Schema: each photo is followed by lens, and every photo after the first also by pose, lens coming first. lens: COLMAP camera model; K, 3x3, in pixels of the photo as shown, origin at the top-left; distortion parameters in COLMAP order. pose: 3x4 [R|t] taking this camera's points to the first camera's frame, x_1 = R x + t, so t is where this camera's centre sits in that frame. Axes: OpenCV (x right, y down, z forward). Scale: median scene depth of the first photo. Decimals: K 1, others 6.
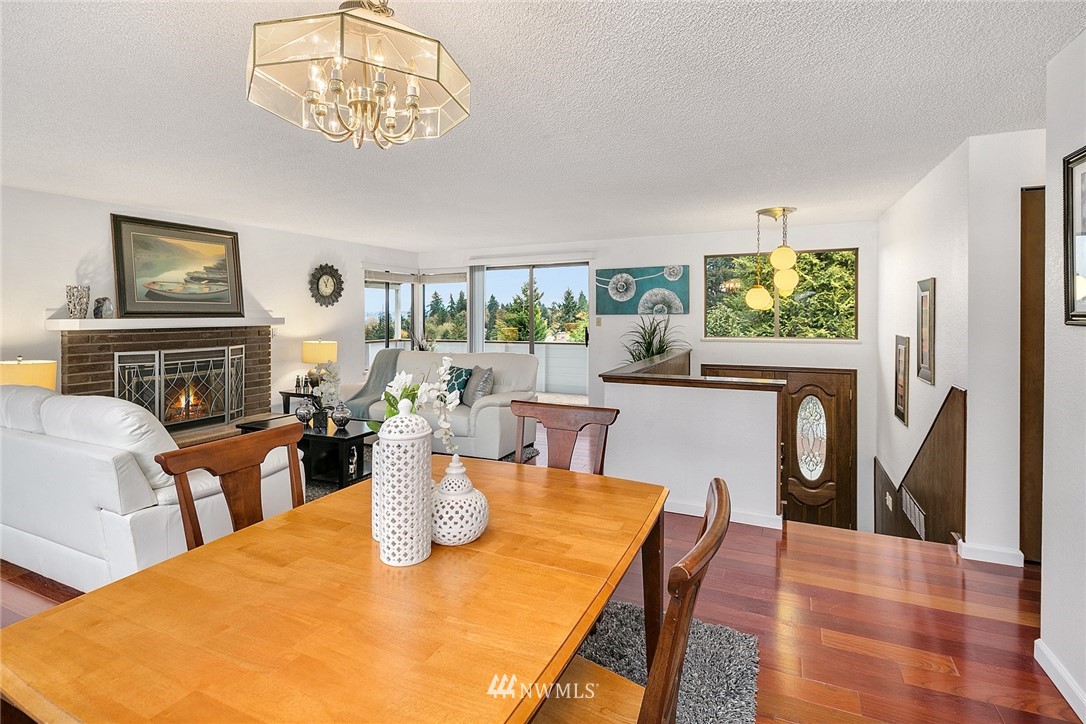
lens RADIAL K [[527.5, 0, 540.2], [0, 527.5, 314.1], [0, 0, 1]] dist [0.019119, 0.000215]
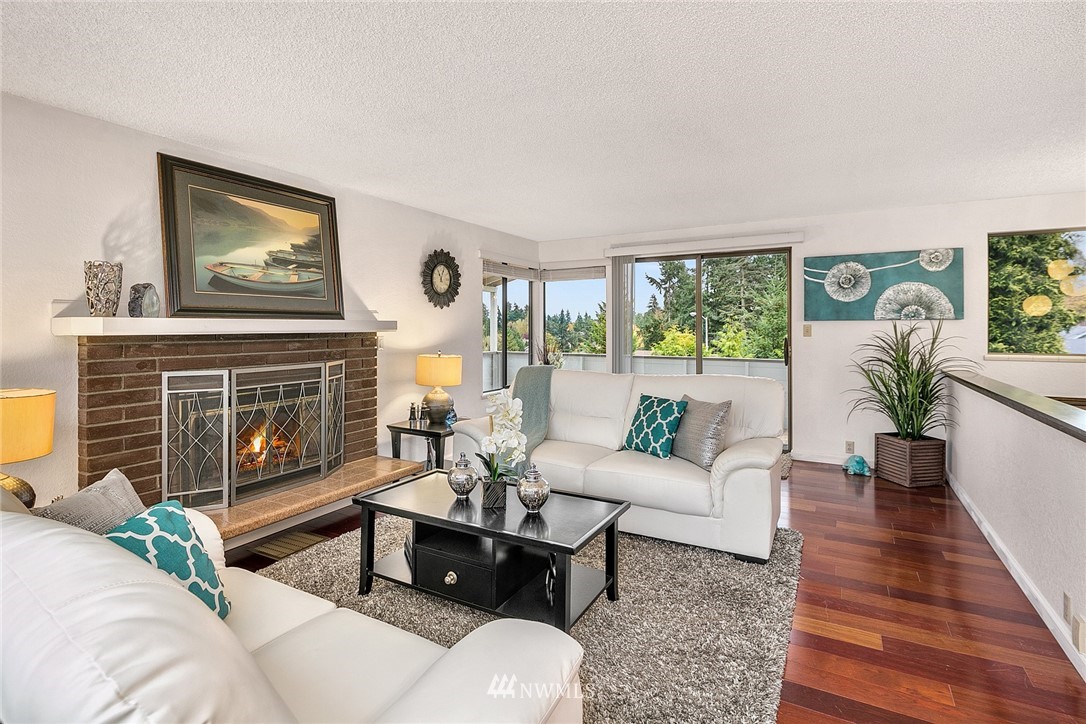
lens RADIAL K [[527.5, 0, 545.4], [0, 527.5, 327.5], [0, 0, 1]] dist [0.019119, 0.000215]
pose [[0.997067, 0.005391, -0.076338, -0.241951], [-0.005063, 0.999977, 0.004492, 0.011714], [0.076361, -0.004092, 0.997072, 0.330178]]
